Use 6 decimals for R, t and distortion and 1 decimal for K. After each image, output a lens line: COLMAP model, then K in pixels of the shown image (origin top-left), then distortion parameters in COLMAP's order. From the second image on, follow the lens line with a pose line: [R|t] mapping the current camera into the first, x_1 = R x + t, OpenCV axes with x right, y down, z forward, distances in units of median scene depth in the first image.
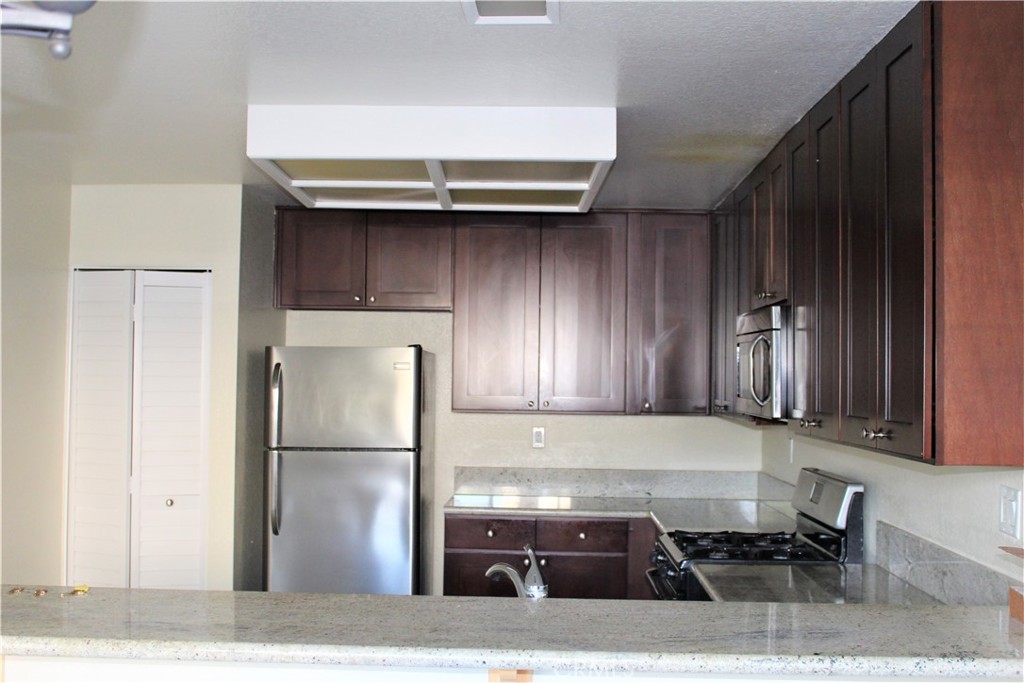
lens RADIAL K [[1209.3, 0, 512.0], [0, 1209.3, 341.5], [0, 0, 1]] dist [-0.007532, 0.002748]
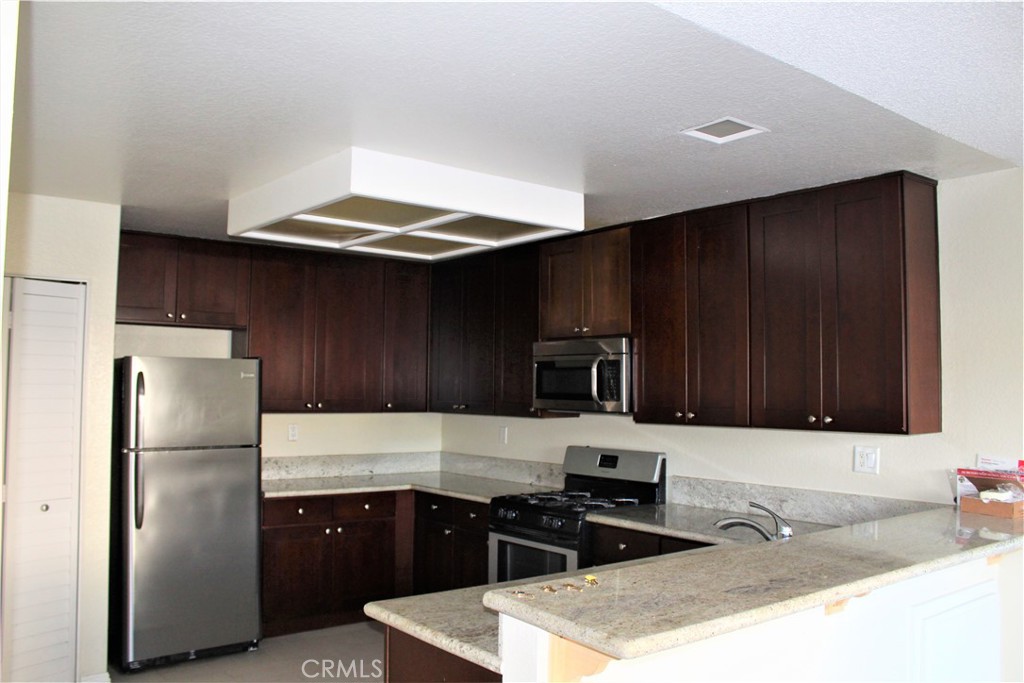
lens RADIAL K [[850.5, 0, 512.0], [0, 850.5, 341.5], [0, 0, 1]] dist [-0.110558, 0.000871]
pose [[0.764508, 0.030608, 0.643887, -0.420589], [-0.018925, 0.999507, -0.025043, 0.003142], [-0.644337, 0.006960, 0.764710, 0.208750]]
